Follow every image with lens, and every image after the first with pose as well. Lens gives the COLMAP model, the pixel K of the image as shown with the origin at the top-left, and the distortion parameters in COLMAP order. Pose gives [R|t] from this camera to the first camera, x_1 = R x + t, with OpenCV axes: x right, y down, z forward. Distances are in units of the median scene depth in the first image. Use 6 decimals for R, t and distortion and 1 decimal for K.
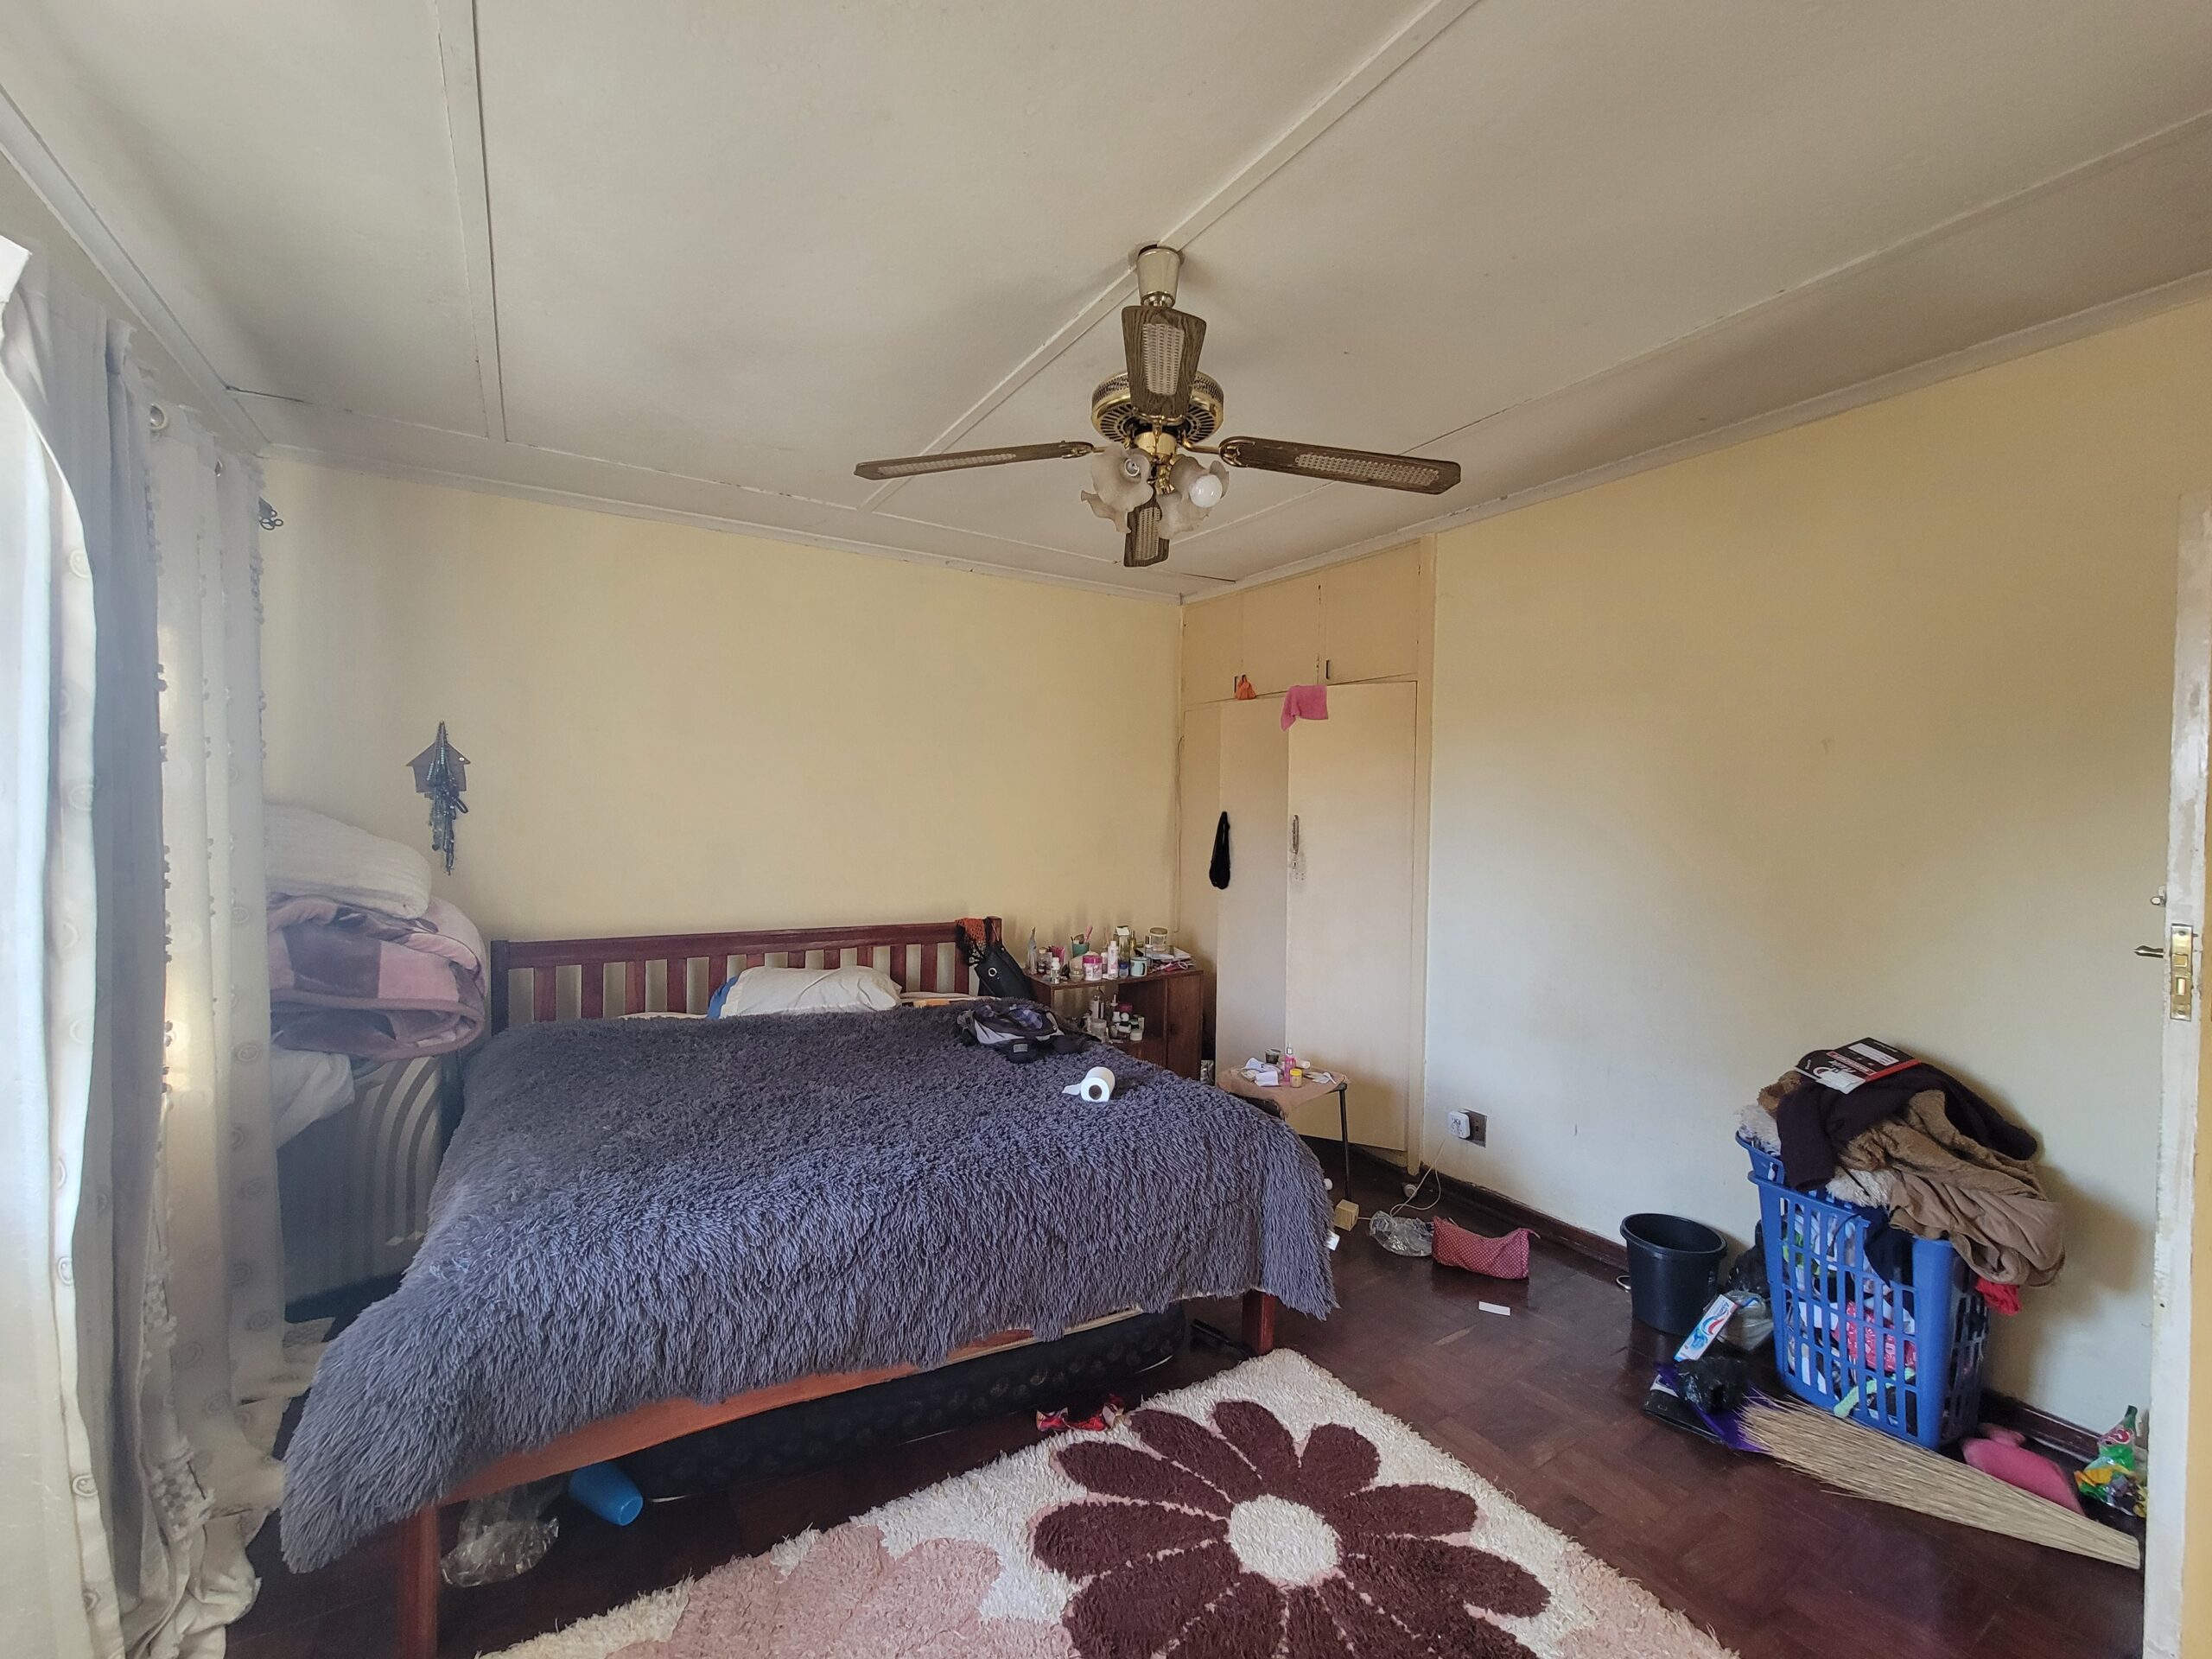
lens RADIAL K [[899.9, 0, 1094.2], [0, 899.9, 830.5], [0, 0, 1]] dist [-0.004810, 0.000612]
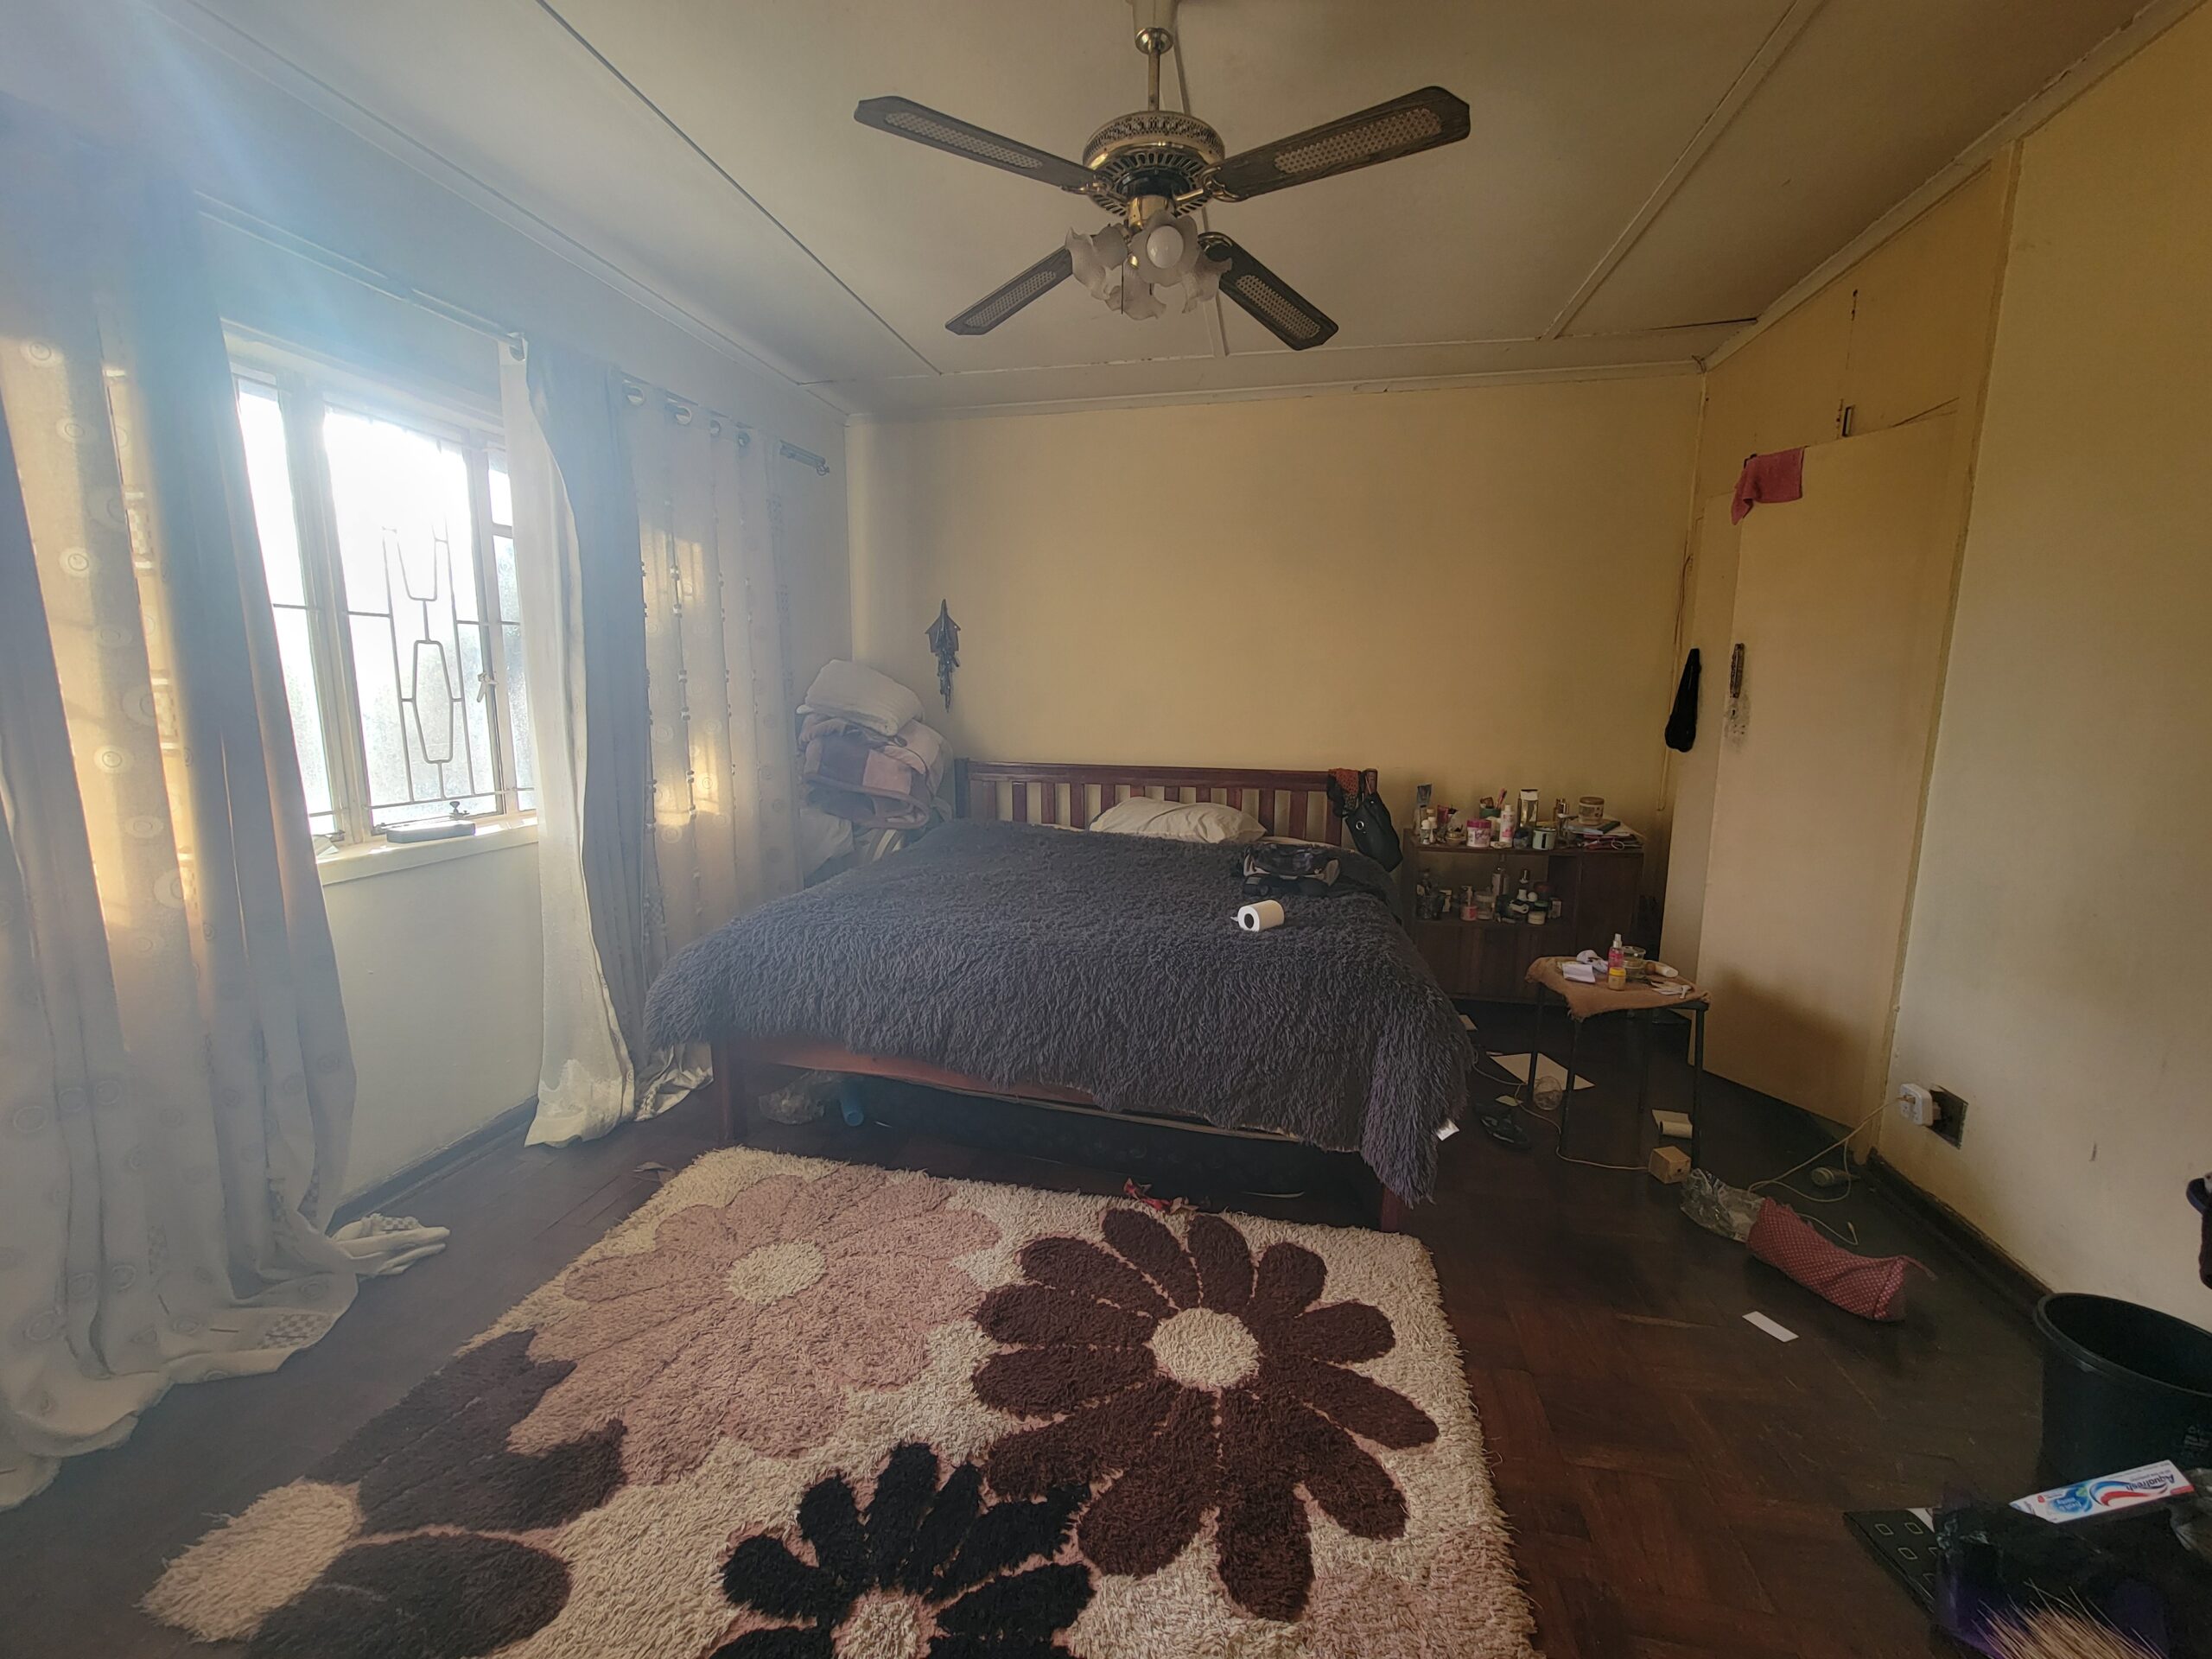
lens RADIAL K [[899.9, 0, 1094.2], [0, 899.9, 830.5], [0, 0, 1]] dist [-0.004810, 0.000612]
pose [[0.724871, 0.094425, -0.682383, 0.534900], [-0.007757, 0.991617, 0.128975, 0.064342], [0.688841, -0.088198, 0.719527, 0.174434]]
